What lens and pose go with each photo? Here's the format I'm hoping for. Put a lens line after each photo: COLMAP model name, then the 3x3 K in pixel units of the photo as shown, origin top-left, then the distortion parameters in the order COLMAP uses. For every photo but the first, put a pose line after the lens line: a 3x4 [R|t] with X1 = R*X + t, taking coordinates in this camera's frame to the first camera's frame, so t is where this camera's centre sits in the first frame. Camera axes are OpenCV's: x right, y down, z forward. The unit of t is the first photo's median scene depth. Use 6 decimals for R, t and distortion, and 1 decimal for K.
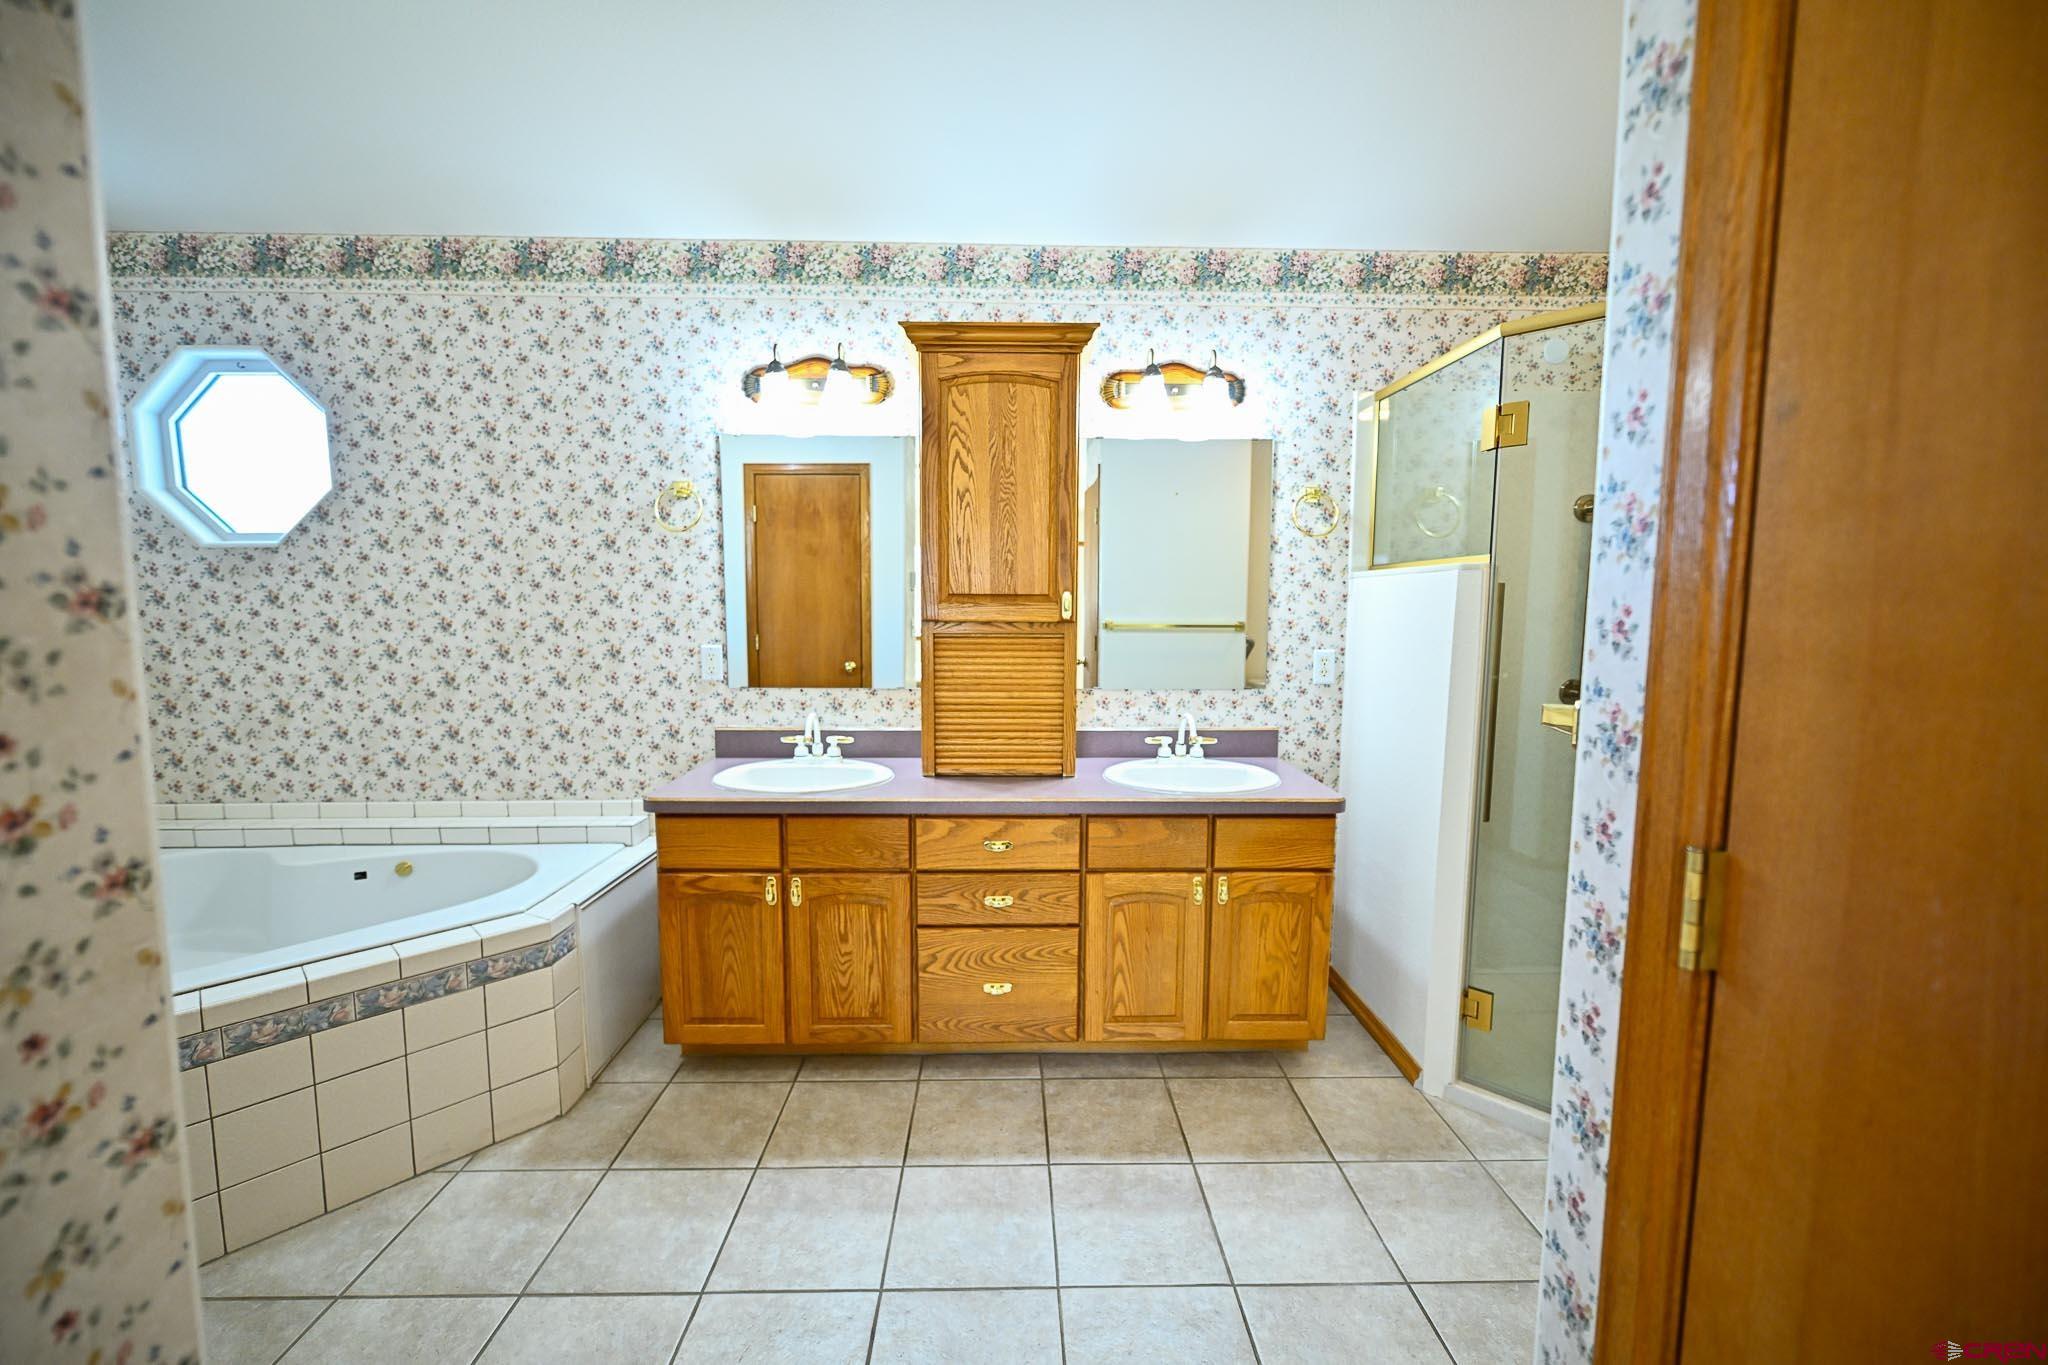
lens RADIAL K [[819.5, 0, 1039.8], [0, 819.5, 693.4], [0, 0, 1]] dist [0.000555, -0.001080]
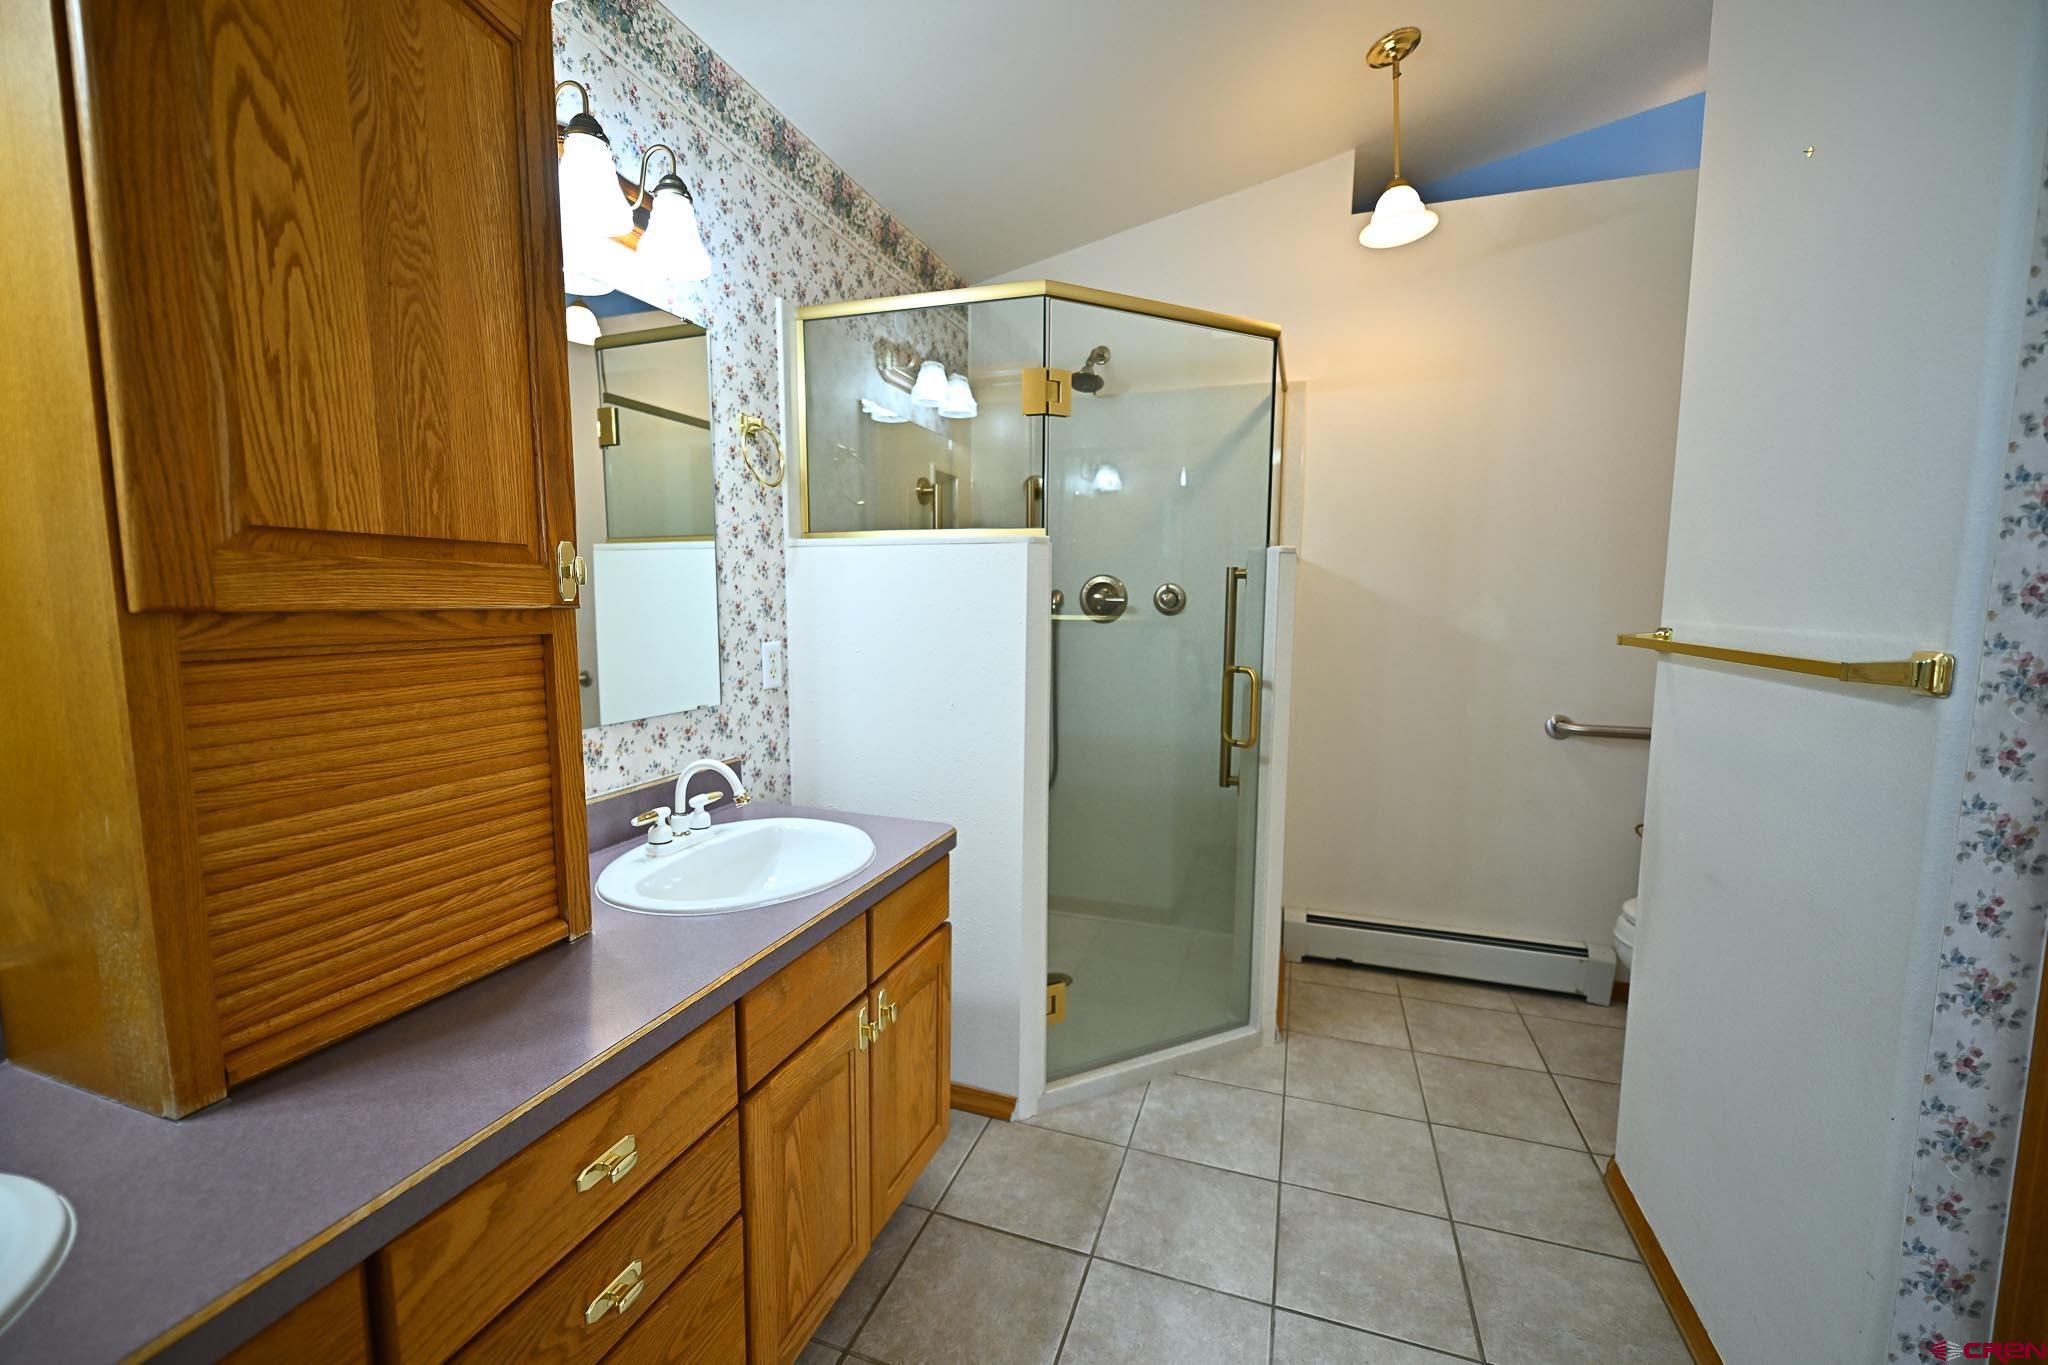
lens RADIAL K [[819.5, 0, 1032.8], [0, 819.5, 688.9], [0, 0, 1]] dist [0.000555, -0.001080]
pose [[0.355436, -0.105913, 0.928680, -0.281616], [0.095536, 0.992473, 0.076624, -0.049032], [-0.929805, 0.061487, 0.362879, 0.555841]]
